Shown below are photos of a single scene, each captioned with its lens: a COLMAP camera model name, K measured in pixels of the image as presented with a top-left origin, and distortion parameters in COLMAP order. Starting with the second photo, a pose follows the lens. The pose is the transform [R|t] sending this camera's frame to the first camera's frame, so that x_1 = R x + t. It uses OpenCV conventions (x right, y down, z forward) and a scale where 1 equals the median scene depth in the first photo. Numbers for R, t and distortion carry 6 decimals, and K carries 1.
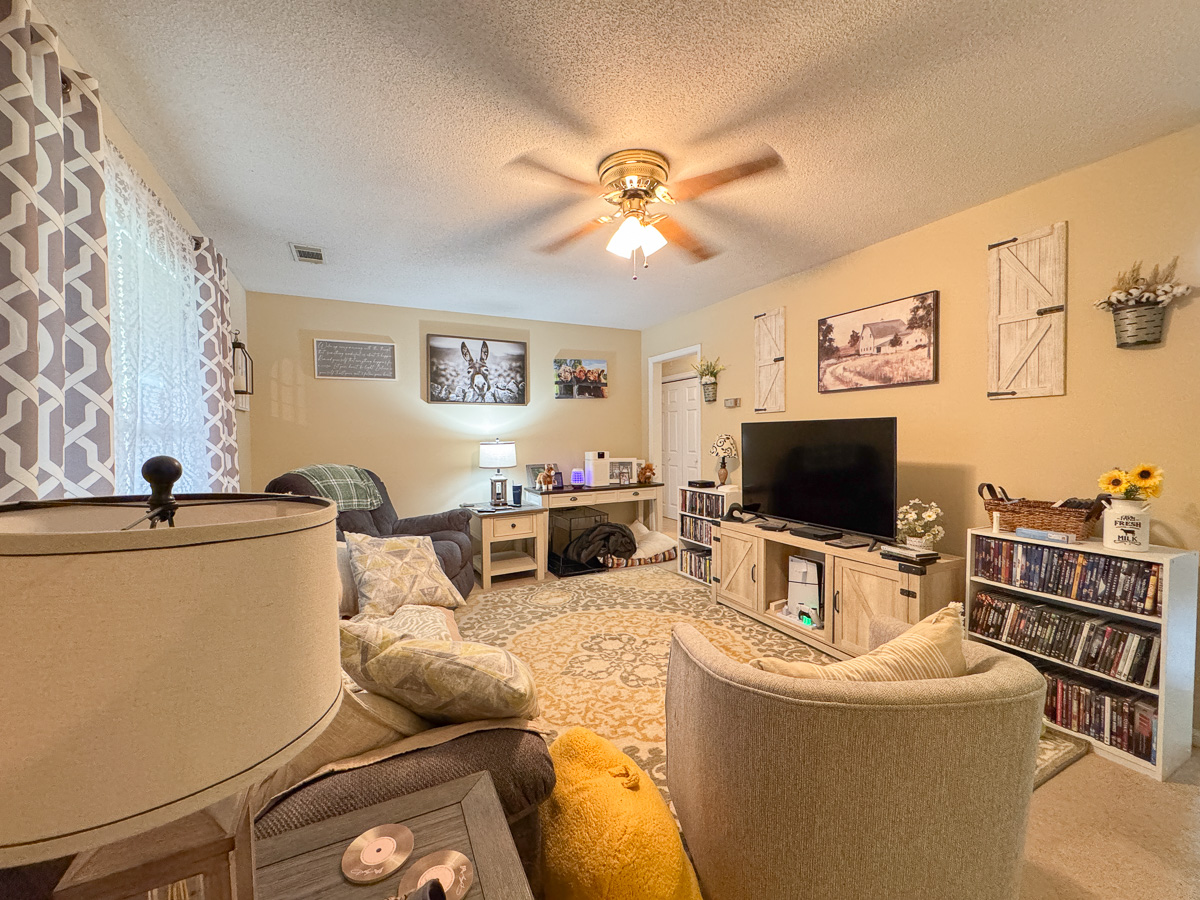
lens RADIAL K [[489.1, 0, 595.3], [0, 489.1, 447.0], [0, 0, 1]] dist [-0.000252, -0.000026]
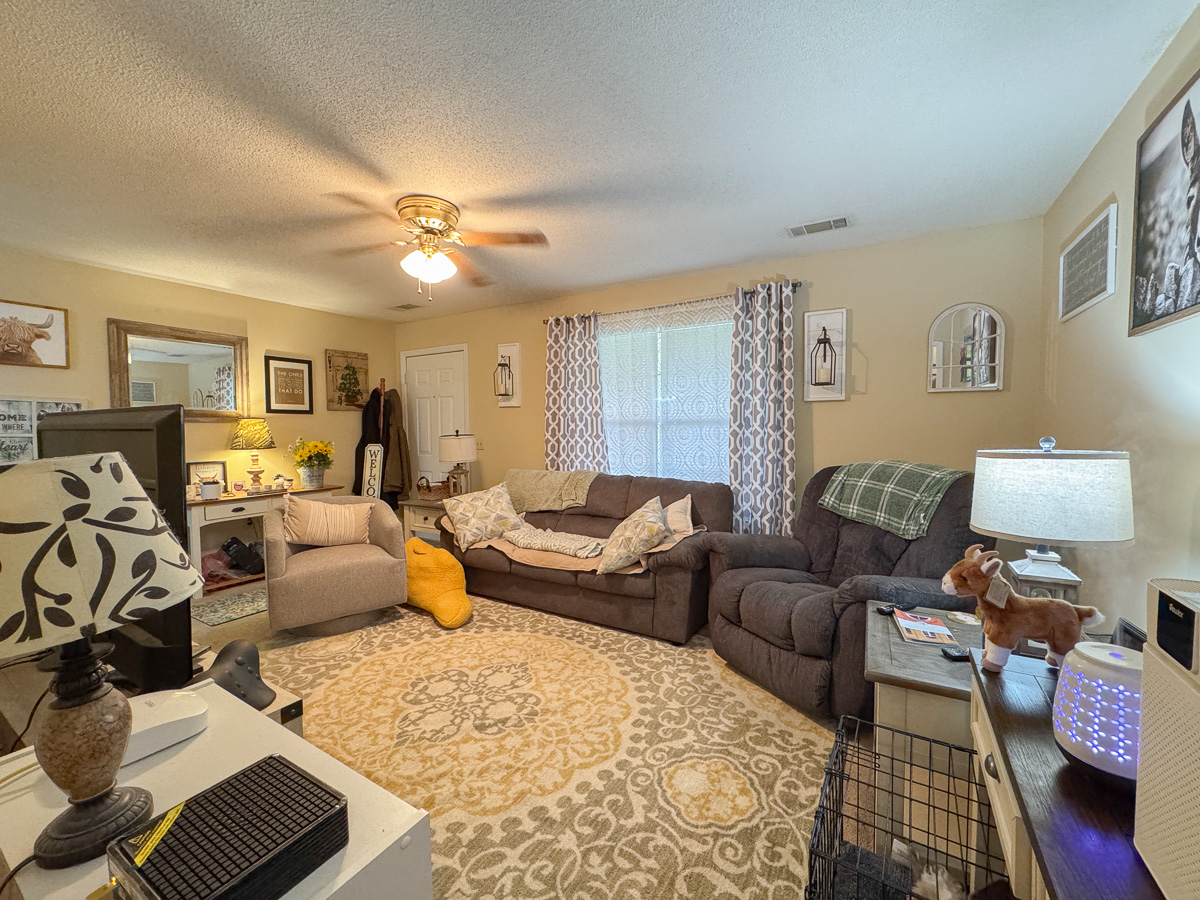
lens RADIAL K [[489.1, 0, 595.0], [0, 489.1, 446.2], [0, 0, 1]] dist [-0.000252, -0.000026]
pose [[-0.845256, 0.041390, -0.532756, 0.248690], [0.003981, 0.997456, 0.071176, -0.044258], [0.534347, 0.058041, -0.843270, 1.417456]]
